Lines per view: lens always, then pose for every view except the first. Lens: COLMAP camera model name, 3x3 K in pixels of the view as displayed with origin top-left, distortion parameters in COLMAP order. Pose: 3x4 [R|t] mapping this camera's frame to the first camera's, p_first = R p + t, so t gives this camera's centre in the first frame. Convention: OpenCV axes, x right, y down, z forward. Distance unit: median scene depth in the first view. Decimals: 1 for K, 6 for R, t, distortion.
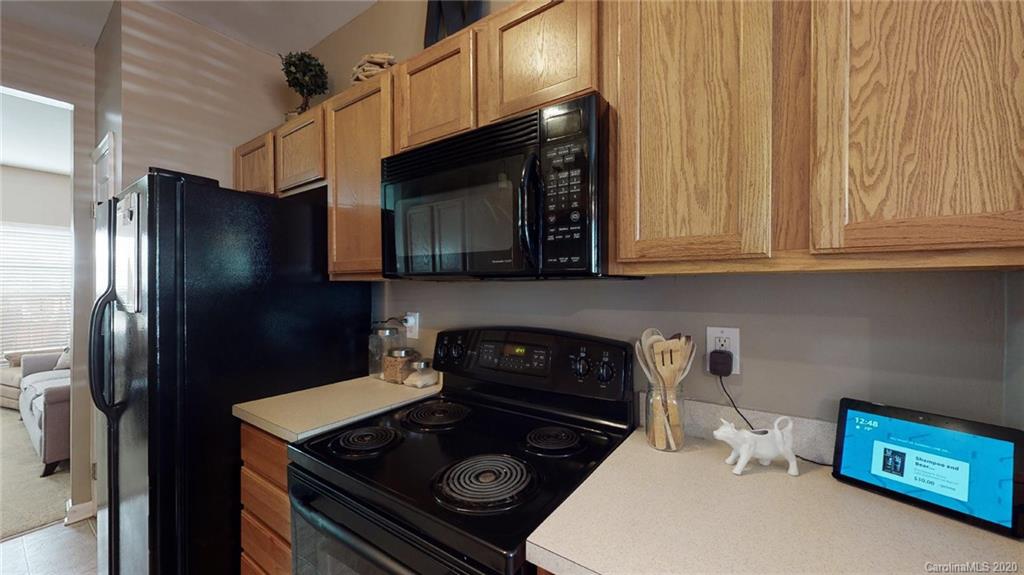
lens RADIAL K [[375.5, 0, 512.8], [0, 375.5, 289.3], [0, 0, 1]] dist [-0.000474, 0.000106]
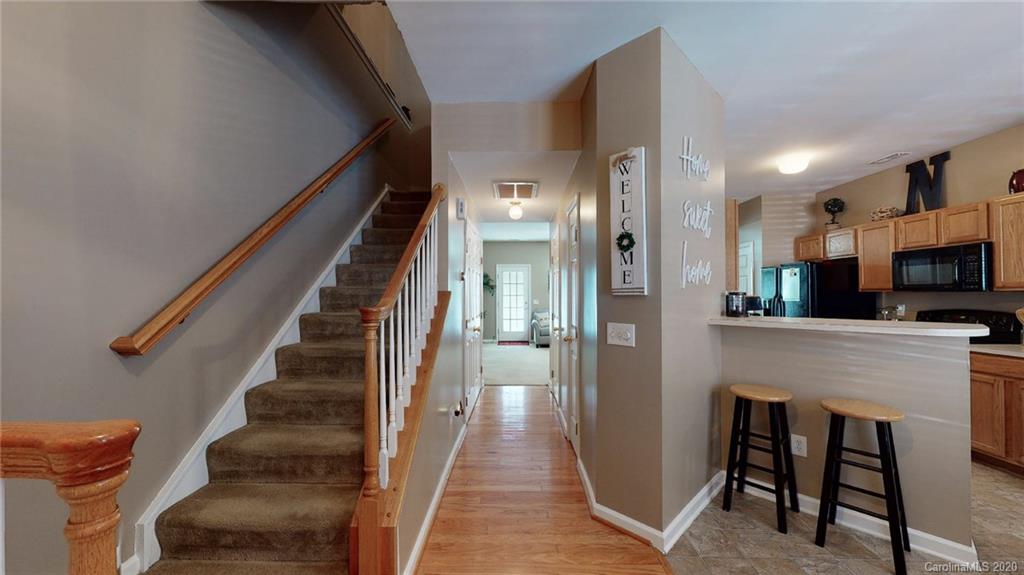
lens RADIAL K [[375.5, 0, 512.8], [0, 375.5, 289.3], [0, 0, 1]] dist [-0.000474, 0.000106]
pose [[0.561592, -0.007402, -0.827381, 0.705608], [-0.009273, 0.999841, -0.015239, 0.048594], [0.827363, 0.016231, 0.561434, -5.184531]]
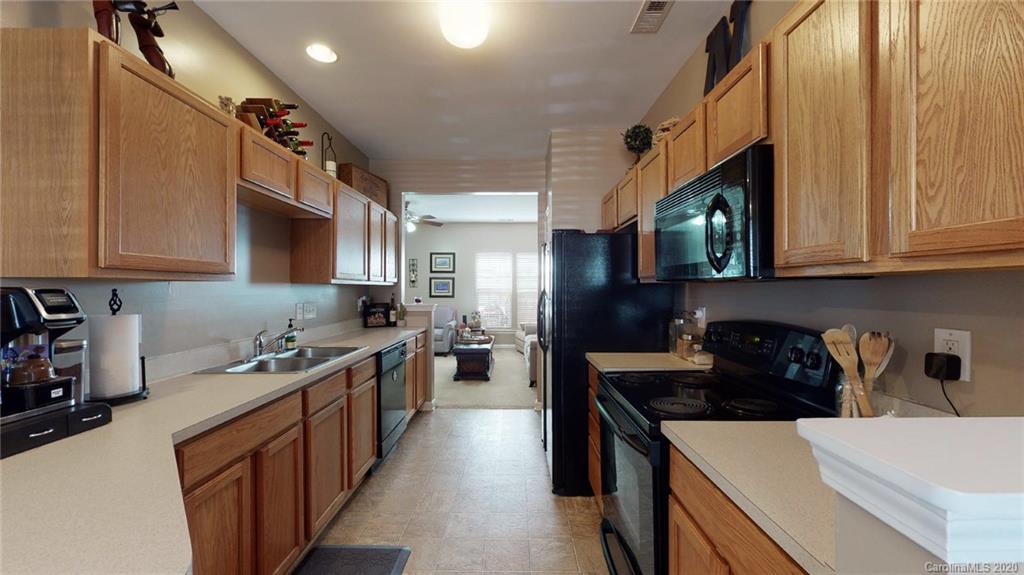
lens RADIAL K [[375.5, 0, 512.8], [0, 375.5, 289.3], [0, 0, 1]] dist [-0.000474, 0.000106]
pose [[0.569957, 0.001080, -0.821674, 0.894474], [-0.001147, 0.999999, 0.000519, 0.004197], [0.821674, 0.000646, 0.569958, -0.529755]]
